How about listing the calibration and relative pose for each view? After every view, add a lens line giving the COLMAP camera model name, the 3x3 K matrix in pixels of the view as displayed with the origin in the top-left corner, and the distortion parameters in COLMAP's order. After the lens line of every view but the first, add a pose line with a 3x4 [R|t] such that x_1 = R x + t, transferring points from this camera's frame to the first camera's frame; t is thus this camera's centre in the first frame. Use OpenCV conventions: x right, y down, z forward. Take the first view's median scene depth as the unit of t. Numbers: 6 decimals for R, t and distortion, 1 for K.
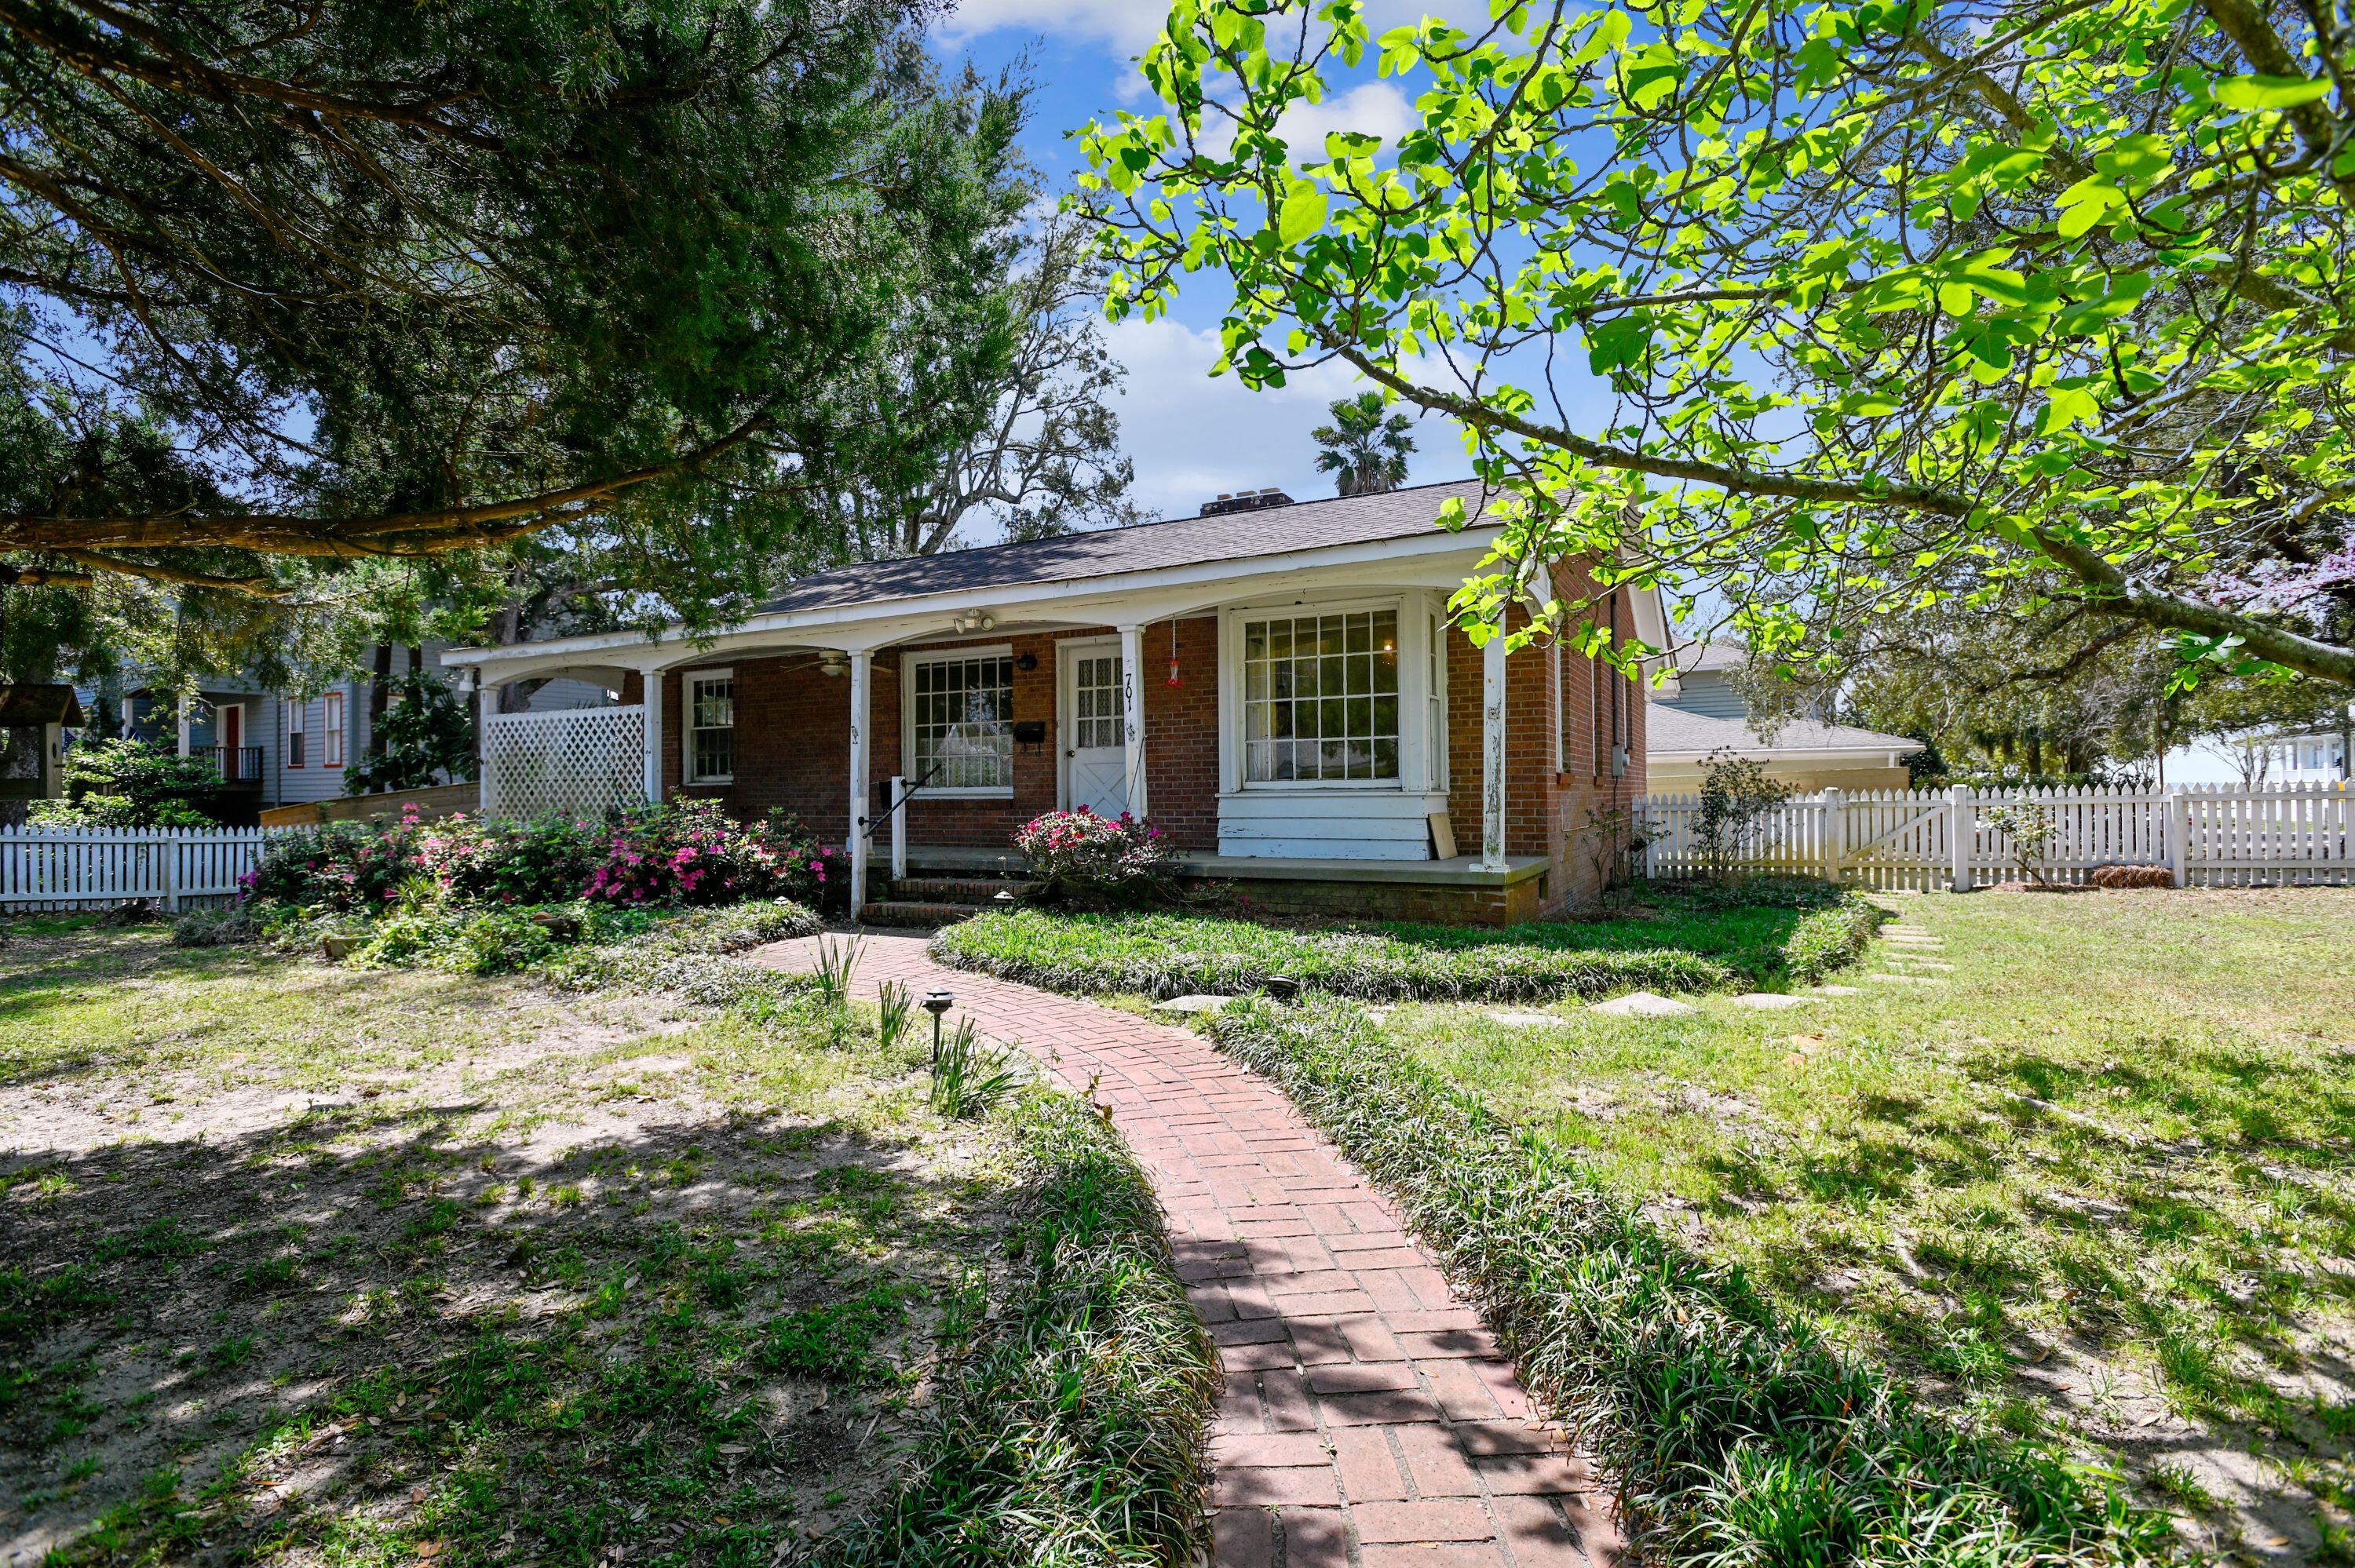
lens RADIAL K [[1101.1, 0, 1152.2], [0, 1101.1, 786.9], [0, 0, 1]] dist [0.020011, -0.008879]
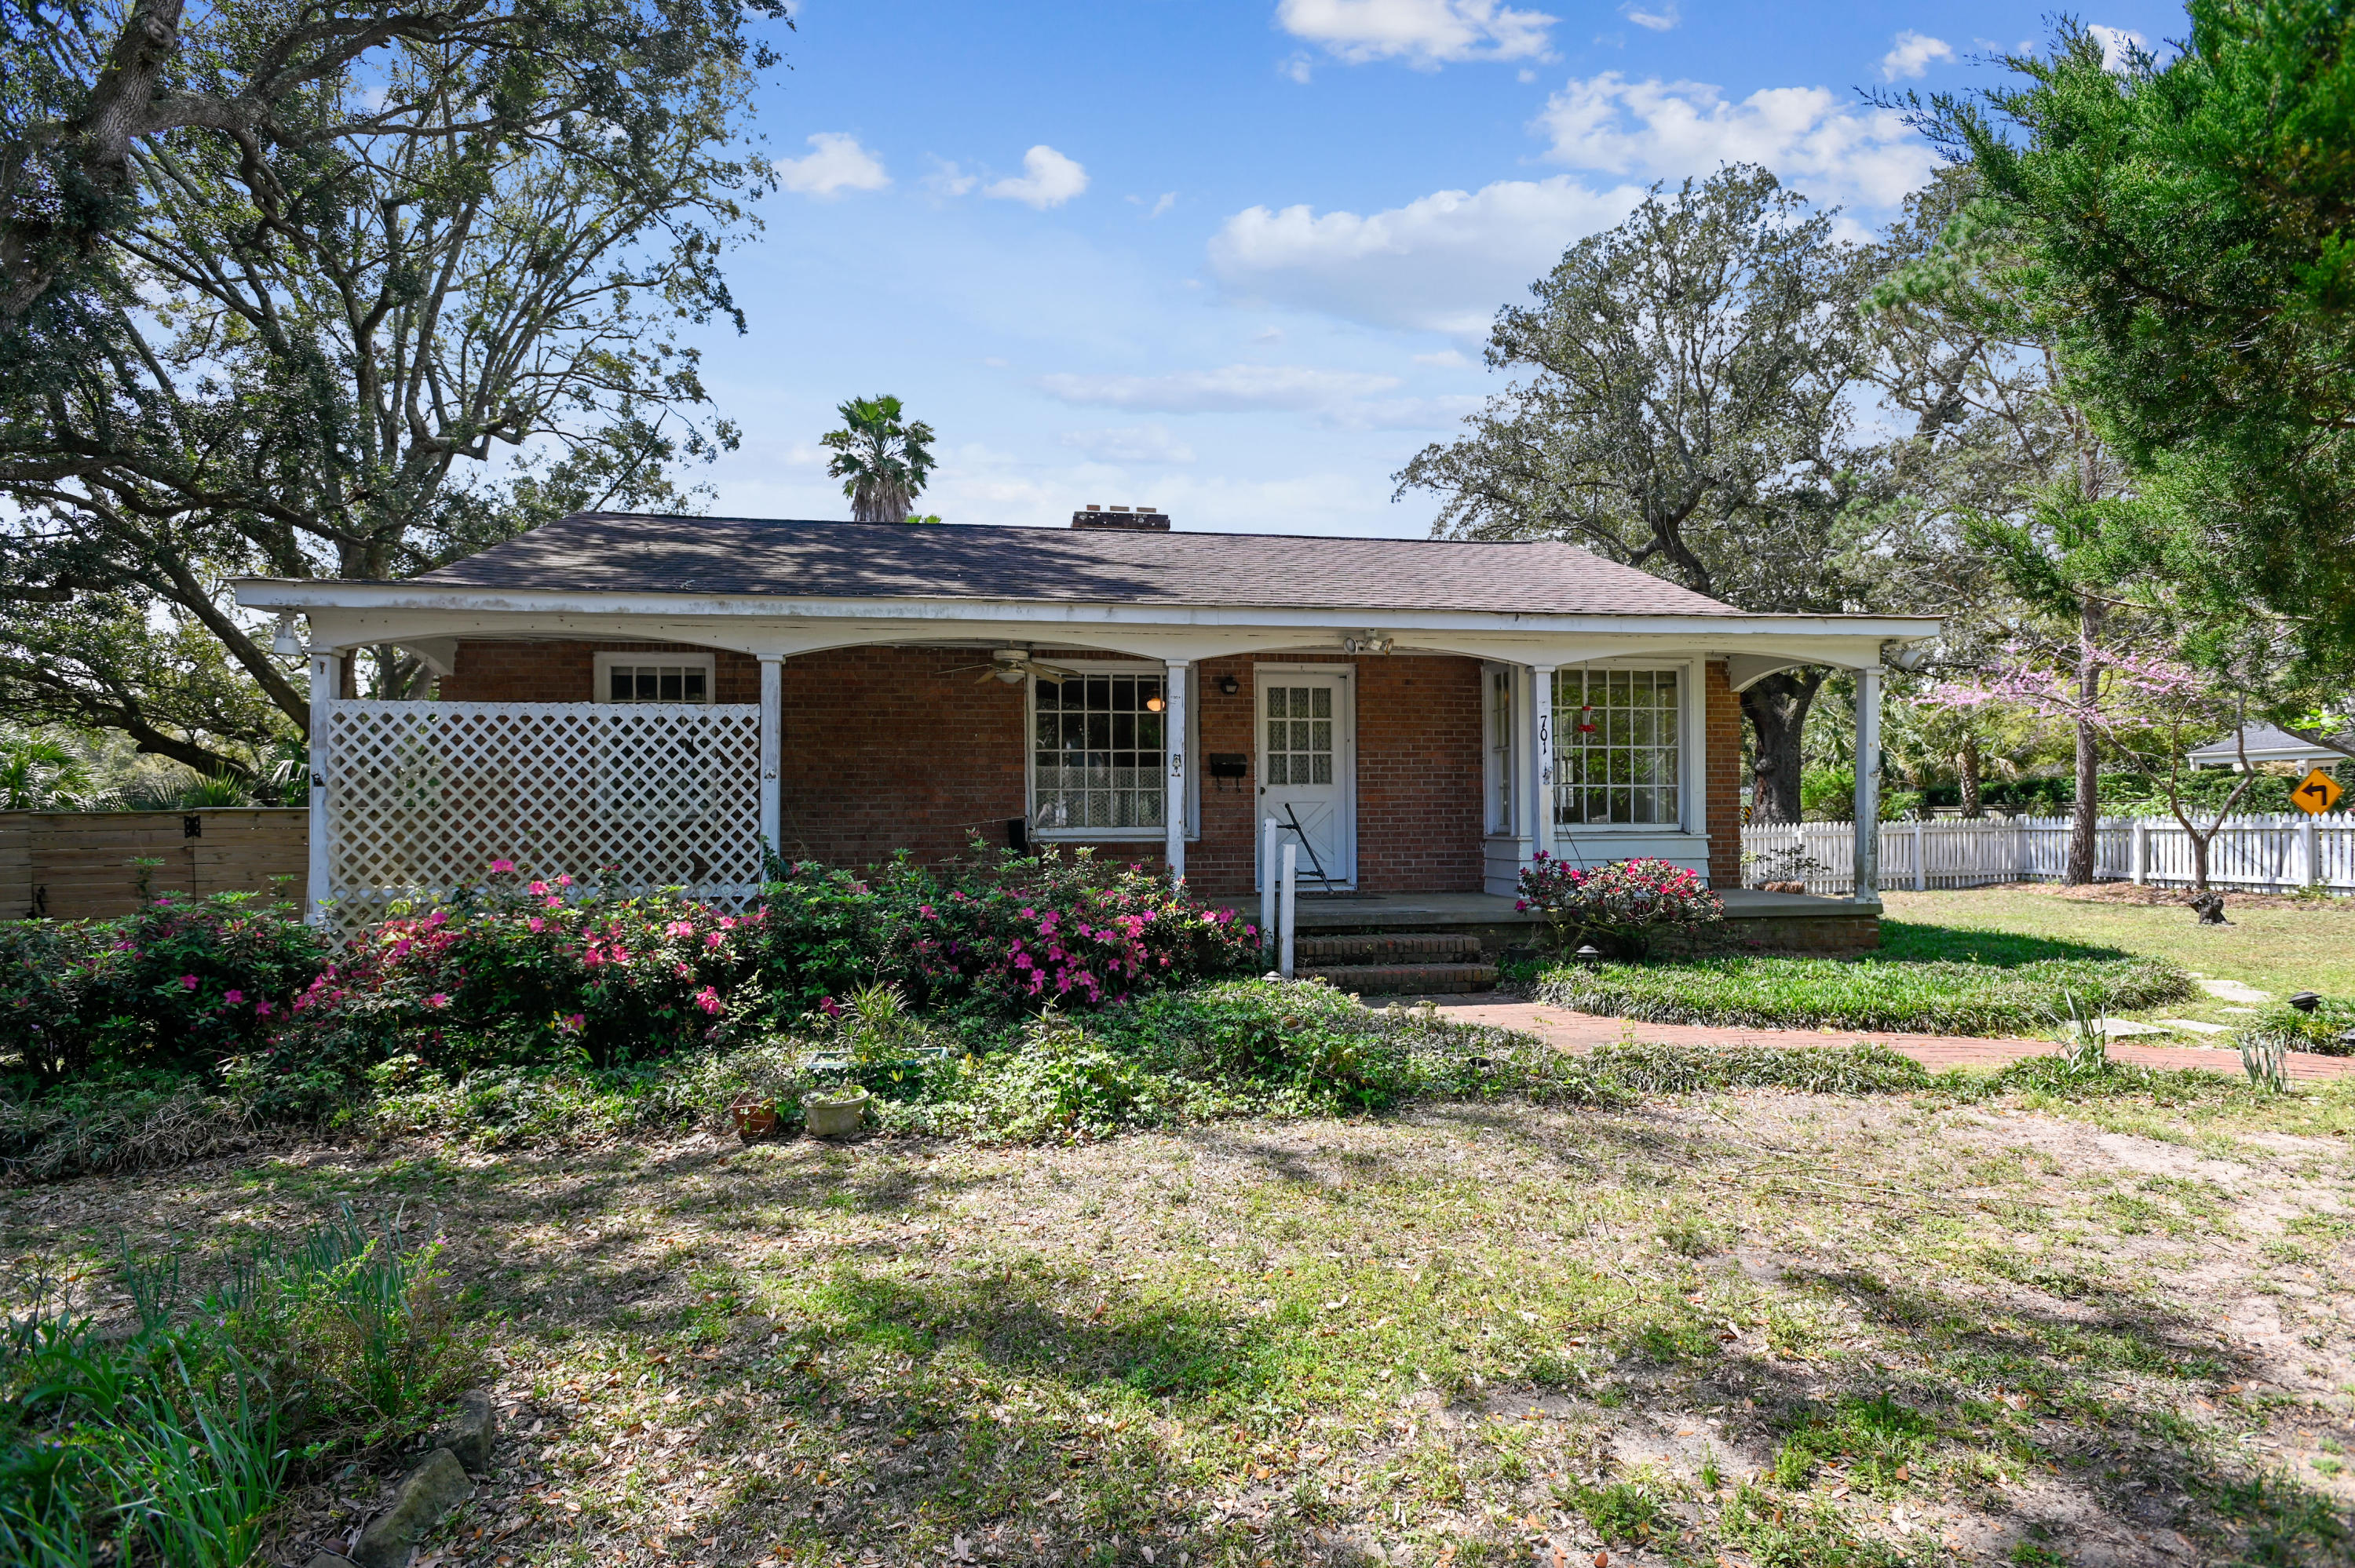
lens RADIAL K [[1132.5, 0, 1180.2], [0, 1132.5, 790.6], [0, 0, 1]] dist [0.000765, -0.008396]
pose [[0.798177, 0.018117, 0.602151, -0.668879], [-0.008153, 0.999781, -0.019273, -0.010886], [-0.602368, 0.010474, 0.798150, 0.290592]]
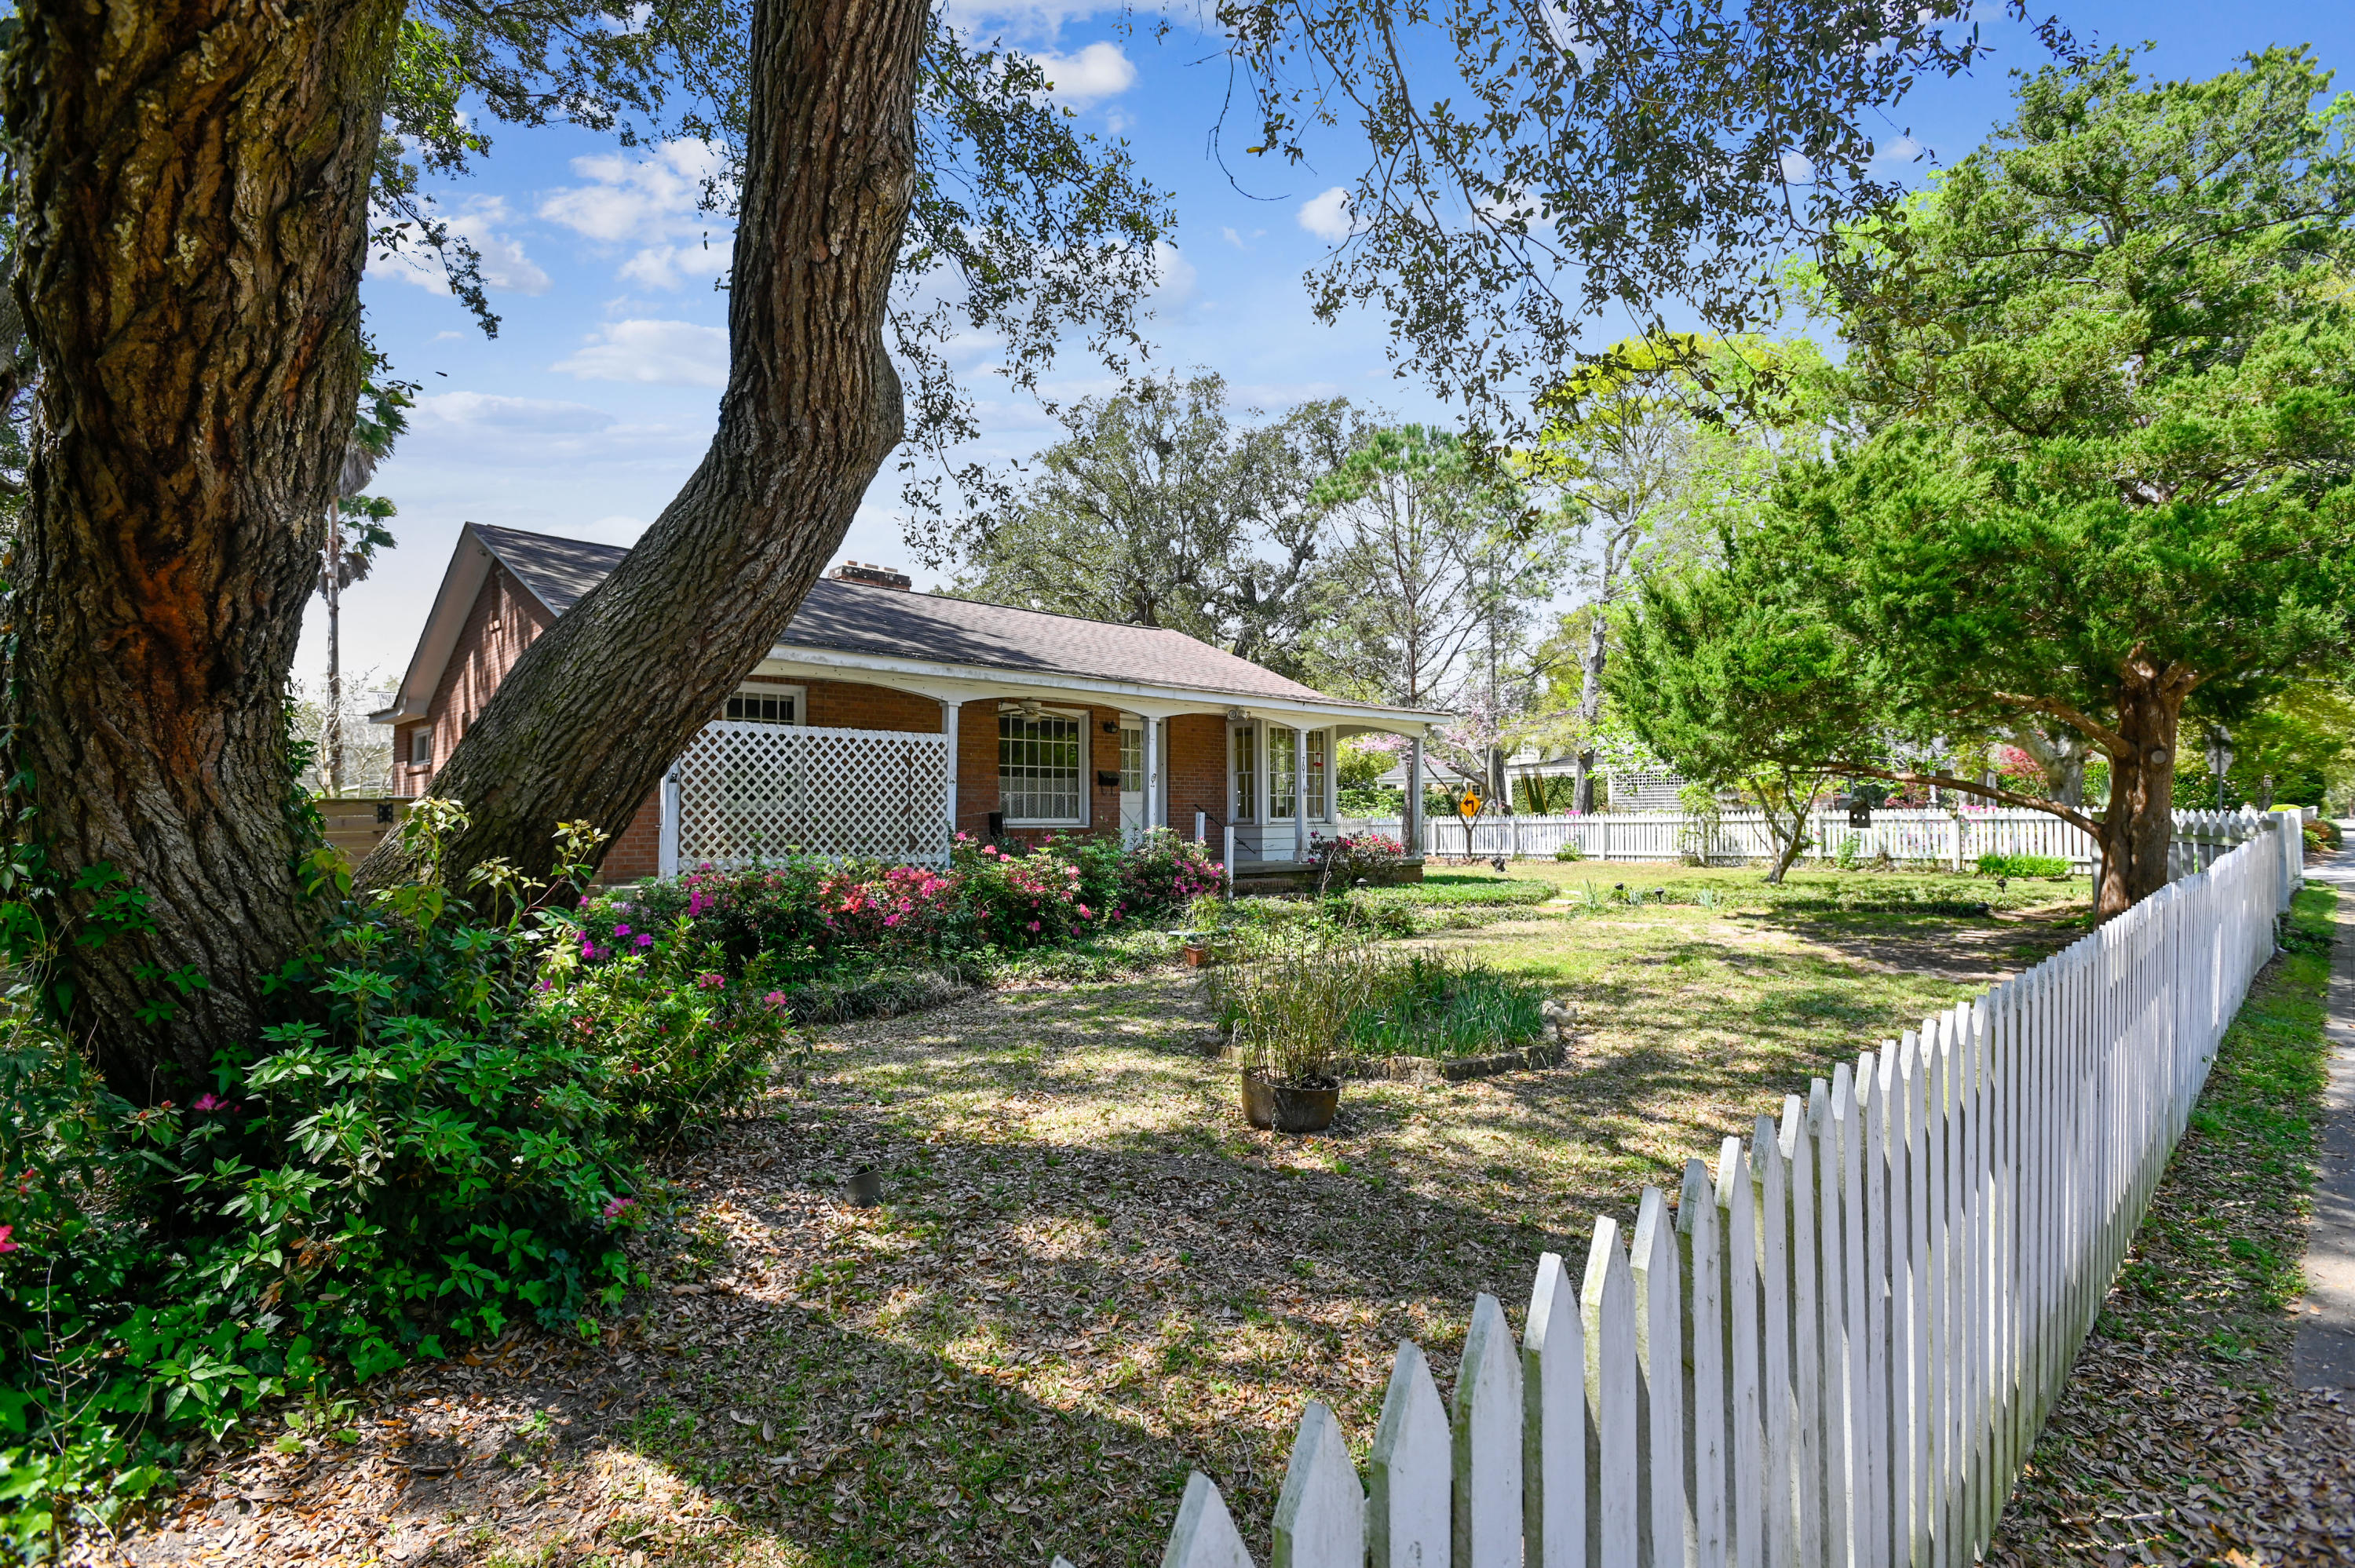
lens RADIAL K [[1132.5, 0, 1180.2], [0, 1132.5, 790.6], [0, 0, 1]] dist [0.000765, -0.008396]
pose [[0.299695, 0.033175, 0.953458, -1.385031], [-0.006637, 0.999444, -0.032689, 0.009877], [-0.954012, 0.003469, 0.299748, 0.479196]]
